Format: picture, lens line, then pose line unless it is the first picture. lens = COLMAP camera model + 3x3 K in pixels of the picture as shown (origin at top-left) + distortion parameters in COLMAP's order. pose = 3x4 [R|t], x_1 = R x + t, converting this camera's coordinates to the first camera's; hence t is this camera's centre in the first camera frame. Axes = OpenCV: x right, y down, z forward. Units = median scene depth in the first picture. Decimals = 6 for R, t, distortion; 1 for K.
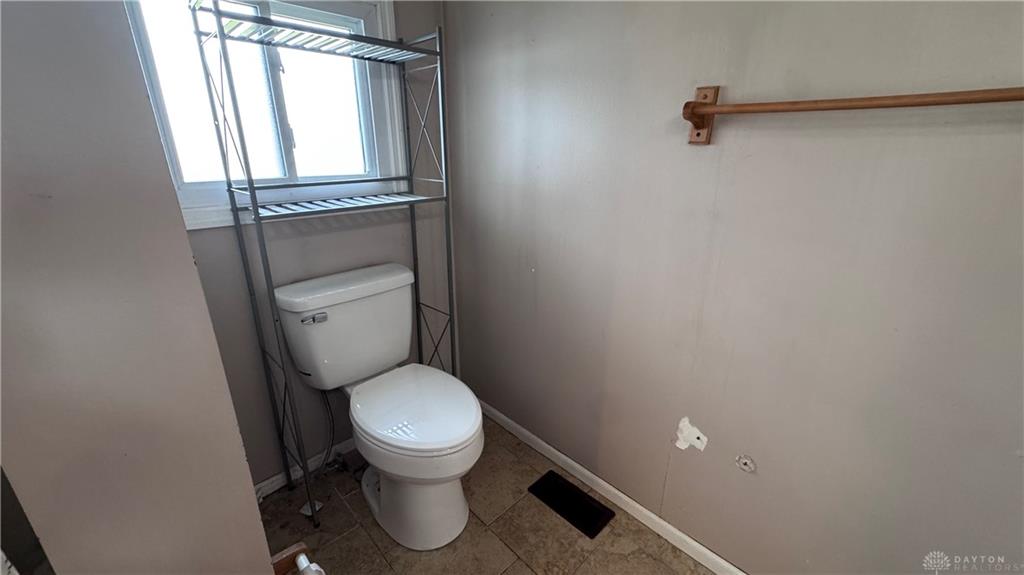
lens RADIAL K [[408.6, 0, 512.0], [0, 408.6, 287.5], [0, 0, 1]] dist [-0.002411, -0.000036]
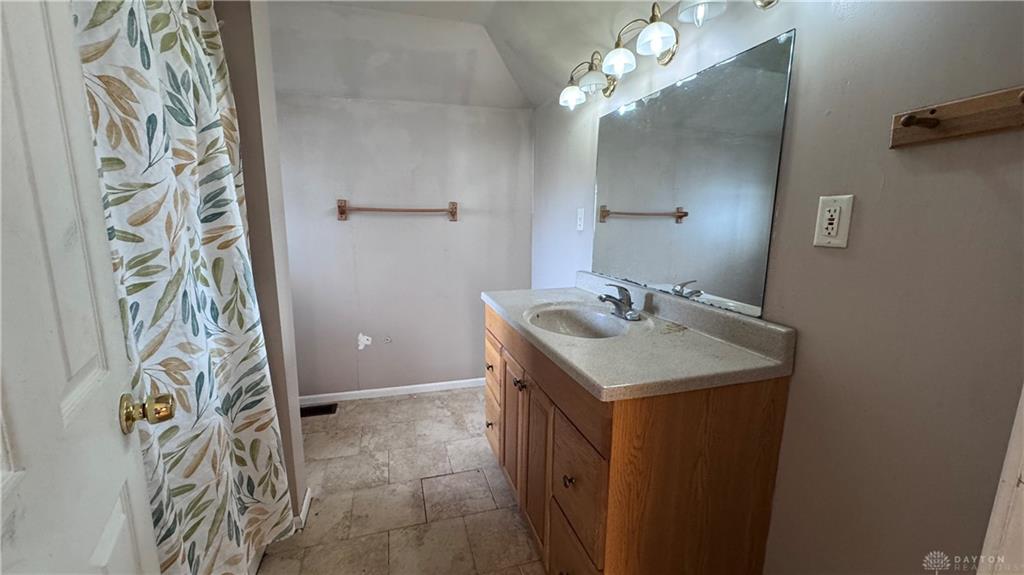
lens RADIAL K [[408.6, 0, 512.0], [0, 408.6, 287.5], [0, 0, 1]] dist [-0.002411, -0.000036]
pose [[0.463872, -0.145972, 0.873793, -1.157701], [0.271823, 0.962207, 0.016438, 0.263135], [-0.843169, 0.229892, 0.486019, -0.906249]]
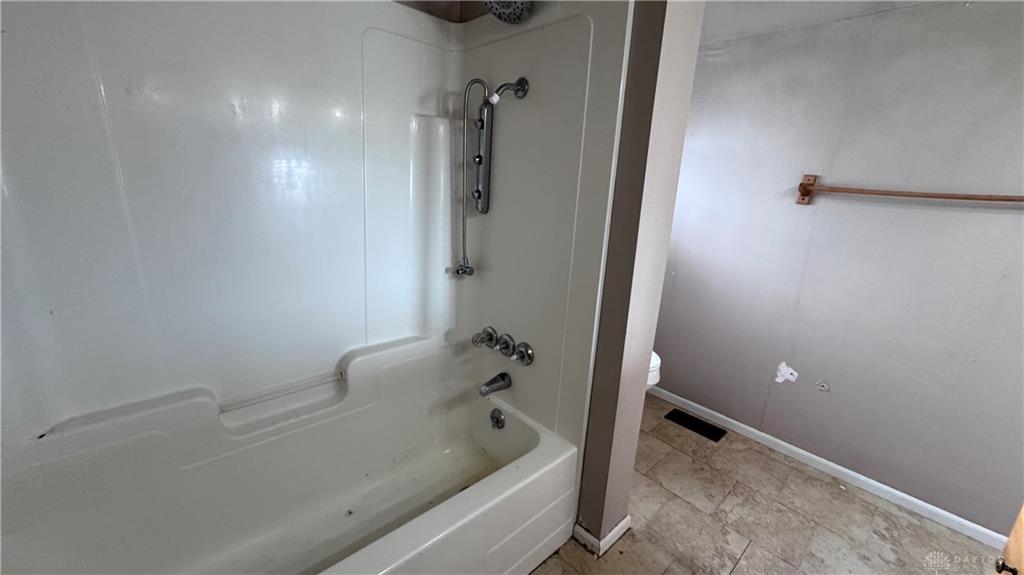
lens RADIAL K [[408.6, 0, 512.0], [0, 408.6, 287.5], [0, 0, 1]] dist [-0.002411, -0.000036]
pose [[0.998308, 0.057760, -0.006704, -0.695240], [-0.058065, 0.996388, -0.061956, 0.182399], [0.003101, 0.062240, 0.998056, -0.696120]]
